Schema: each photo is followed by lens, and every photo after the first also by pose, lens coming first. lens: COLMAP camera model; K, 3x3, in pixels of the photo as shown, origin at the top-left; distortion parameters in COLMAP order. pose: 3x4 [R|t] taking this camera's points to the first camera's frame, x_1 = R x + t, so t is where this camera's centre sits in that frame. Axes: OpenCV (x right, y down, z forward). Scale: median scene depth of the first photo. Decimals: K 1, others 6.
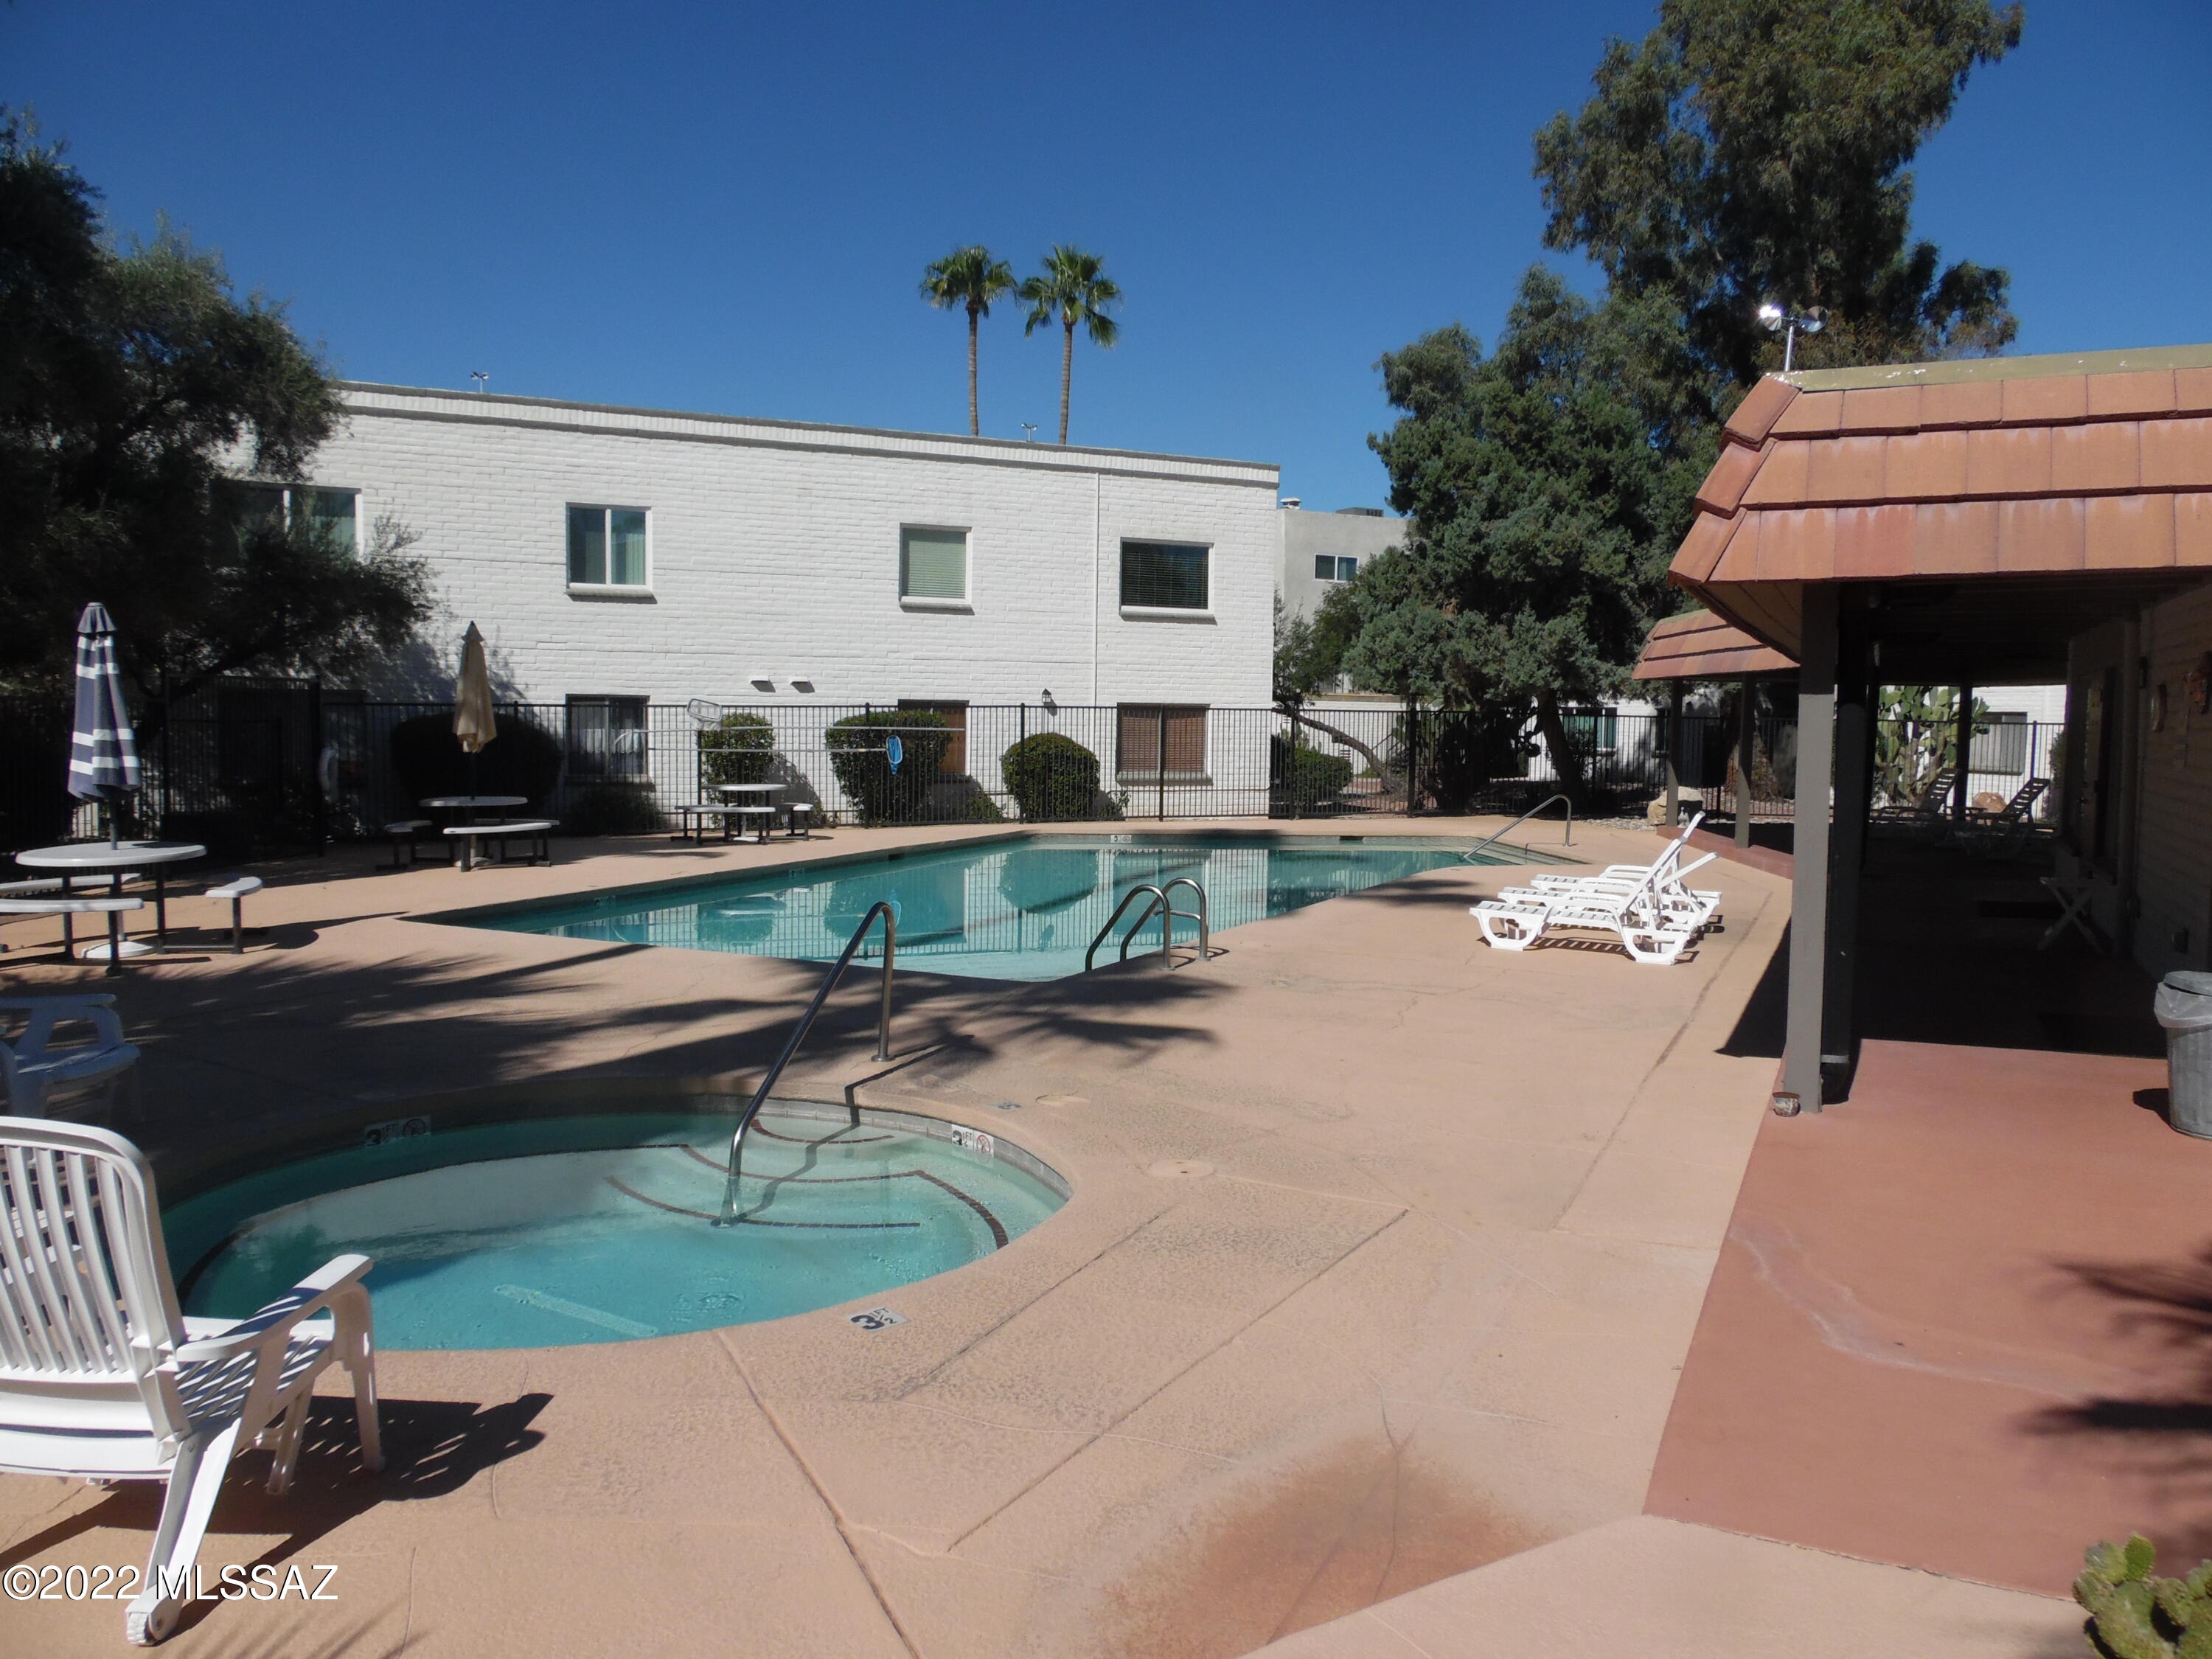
lens RADIAL K [[1662.9, 0, 1113.1], [0, 1662.9, 825.9], [0, 0, 1]] dist [-0.026723, 0.063304]
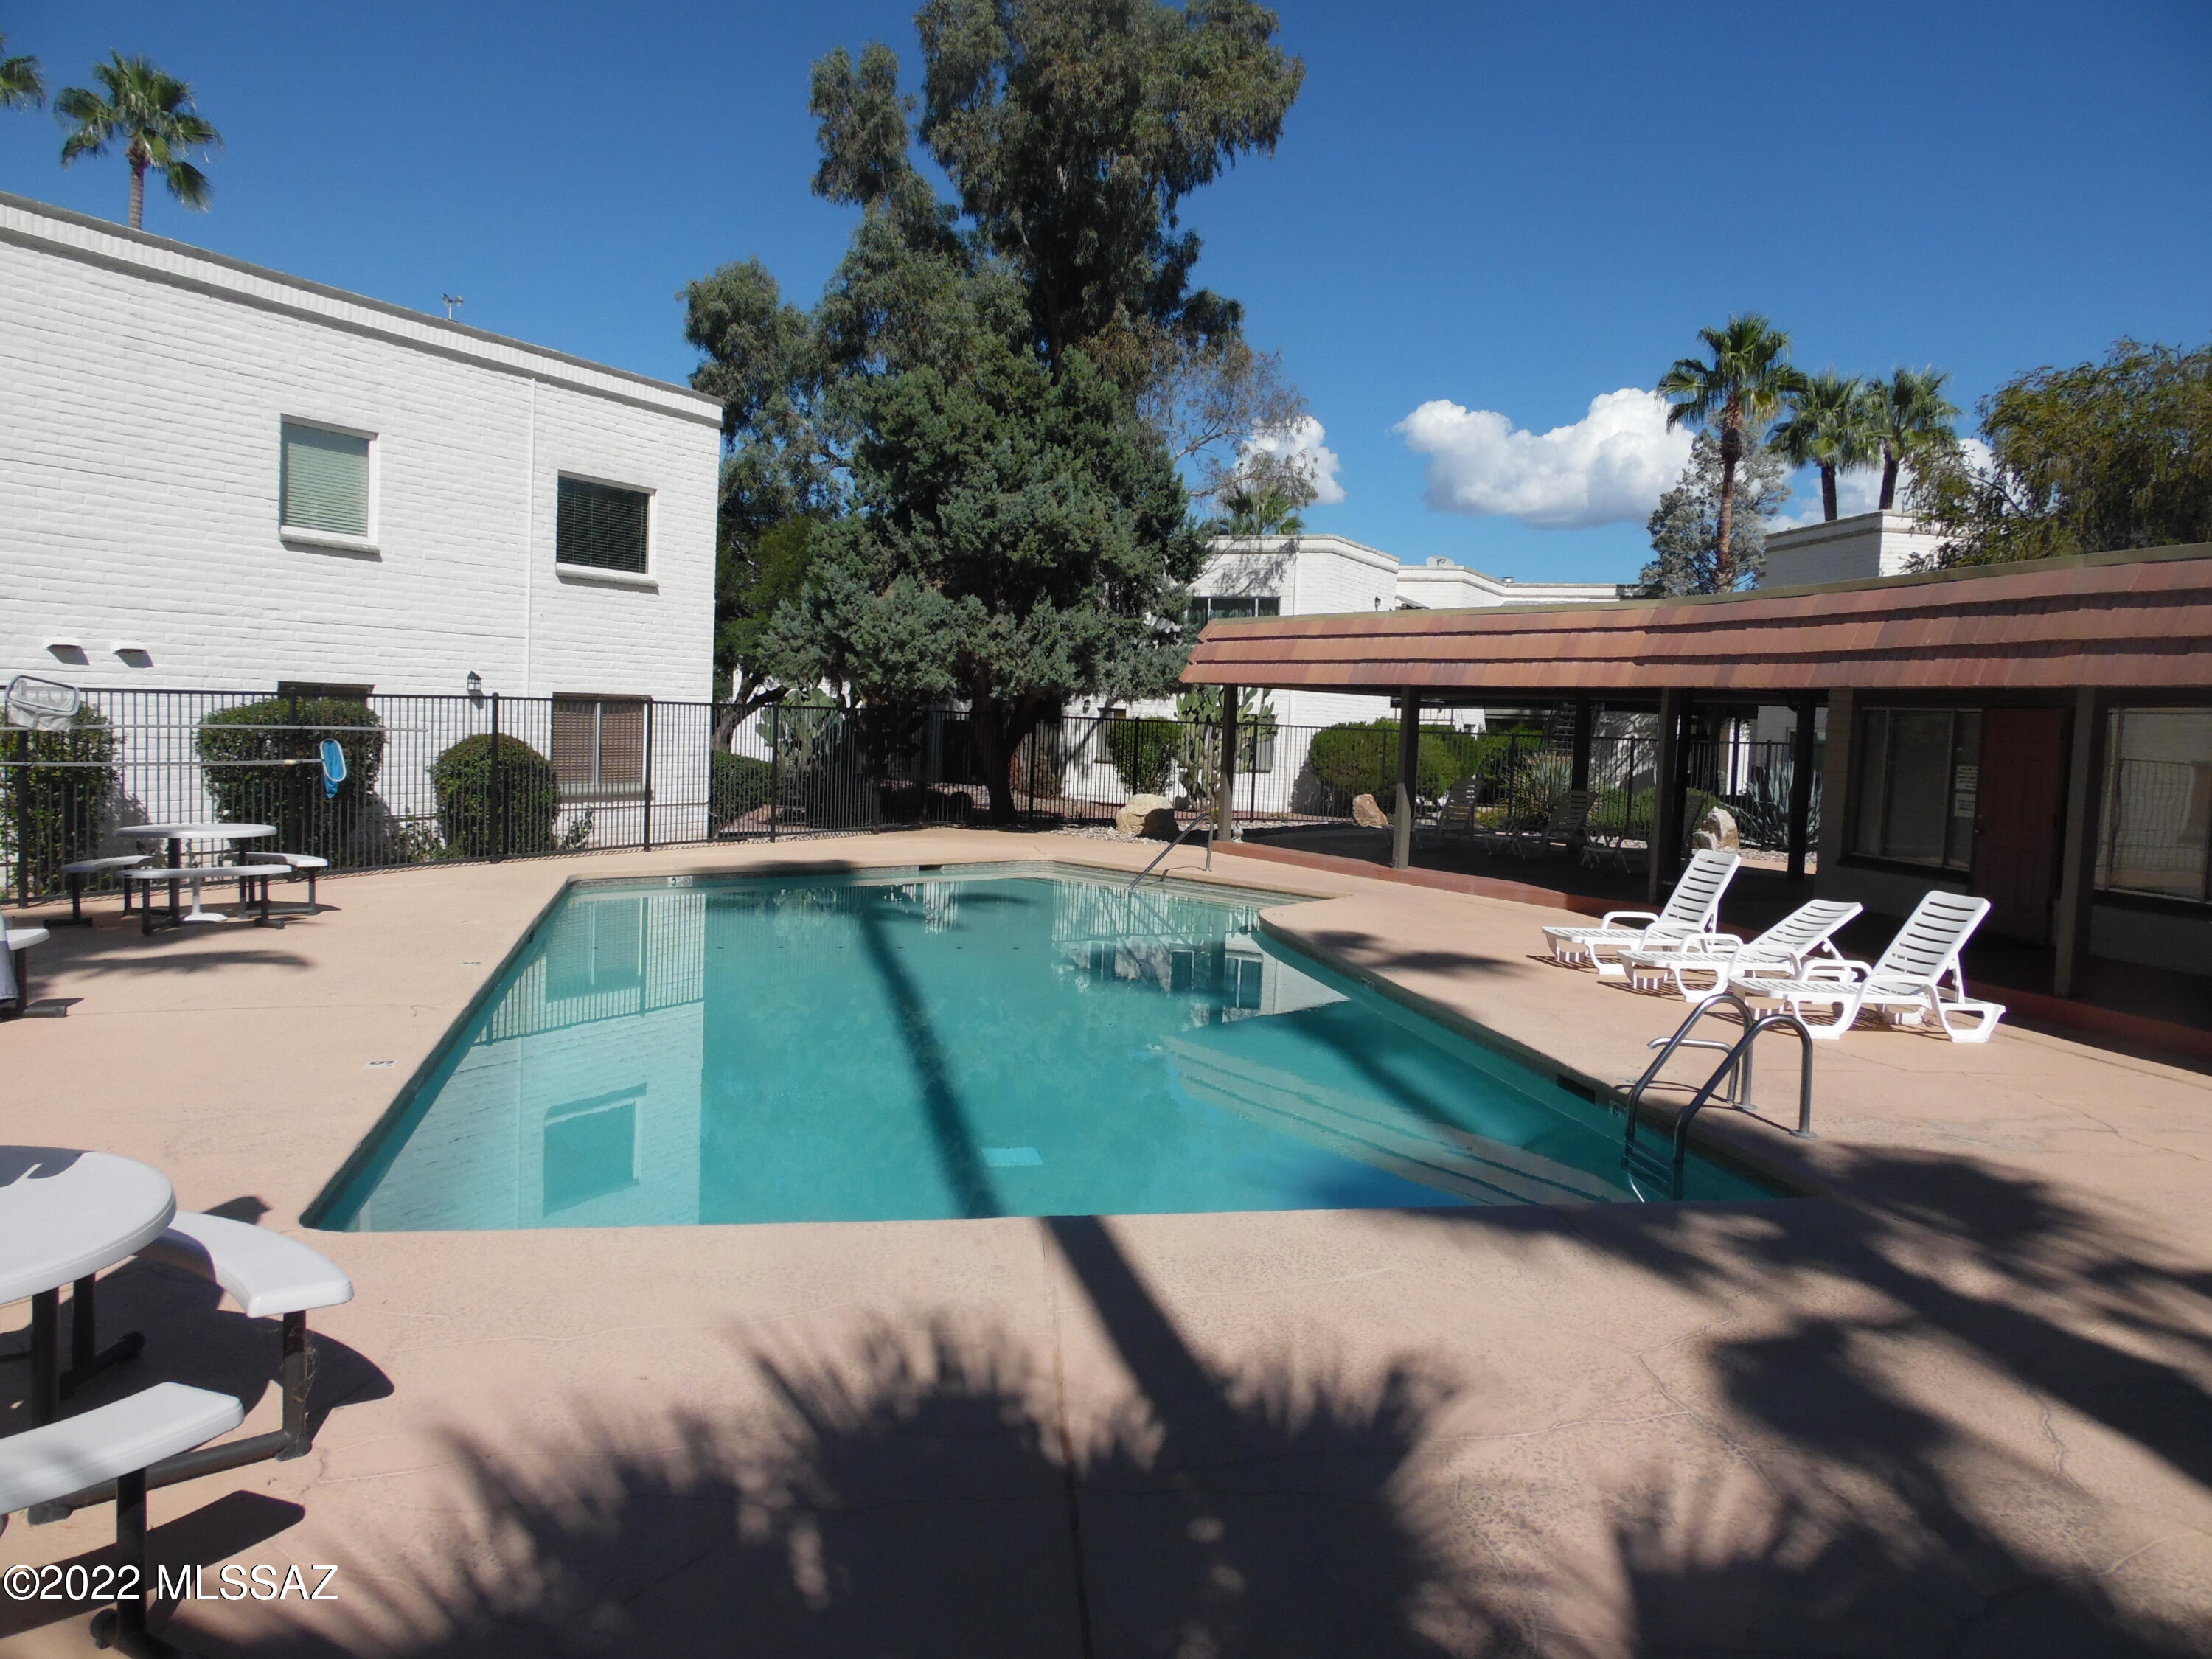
lens RADIAL K [[1662.9, 0, 1114.0], [0, 1662.9, 826.2], [0, 0, 1]] dist [-0.026723, 0.063304]
pose [[0.790399, -0.028108, 0.611948, -0.263224], [0.021391, 0.999604, 0.018286, -0.022982], [-0.612219, -0.001363, 0.790687, 0.266224]]
